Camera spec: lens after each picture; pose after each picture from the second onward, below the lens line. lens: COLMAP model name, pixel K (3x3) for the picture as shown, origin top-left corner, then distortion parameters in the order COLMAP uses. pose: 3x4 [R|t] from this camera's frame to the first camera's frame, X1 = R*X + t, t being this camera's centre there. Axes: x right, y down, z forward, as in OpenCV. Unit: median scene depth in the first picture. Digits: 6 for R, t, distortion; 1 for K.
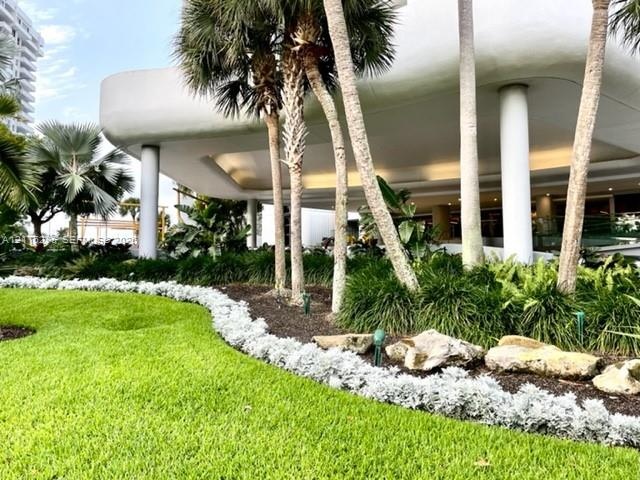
lens RADIAL K [[451.6, 0, 343.7], [0, 451.6, 238.0], [0, 0, 1]] dist [0.002467, -0.055629]
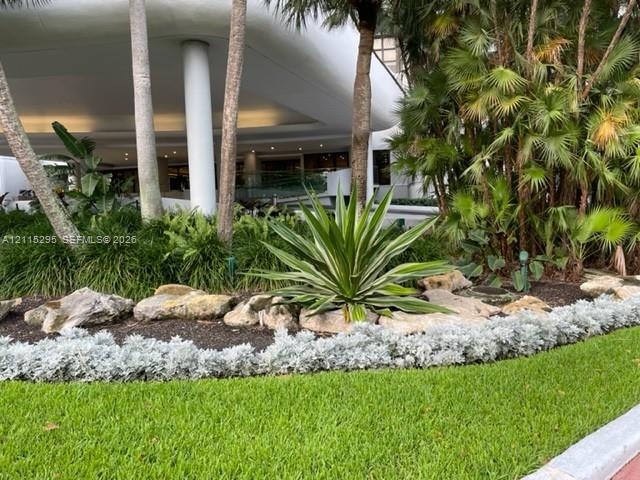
lens RADIAL K [[417.1, 0, 320.0], [0, 417.1, 252.1], [0, 0, 1]] dist [0.001569, -0.051895]
pose [[0.850079, -0.078094, 0.520833, 0.112439], [-0.000172, 0.988904, 0.148558, -0.004816], [-0.526656, -0.126375, 0.840633, -0.008117]]
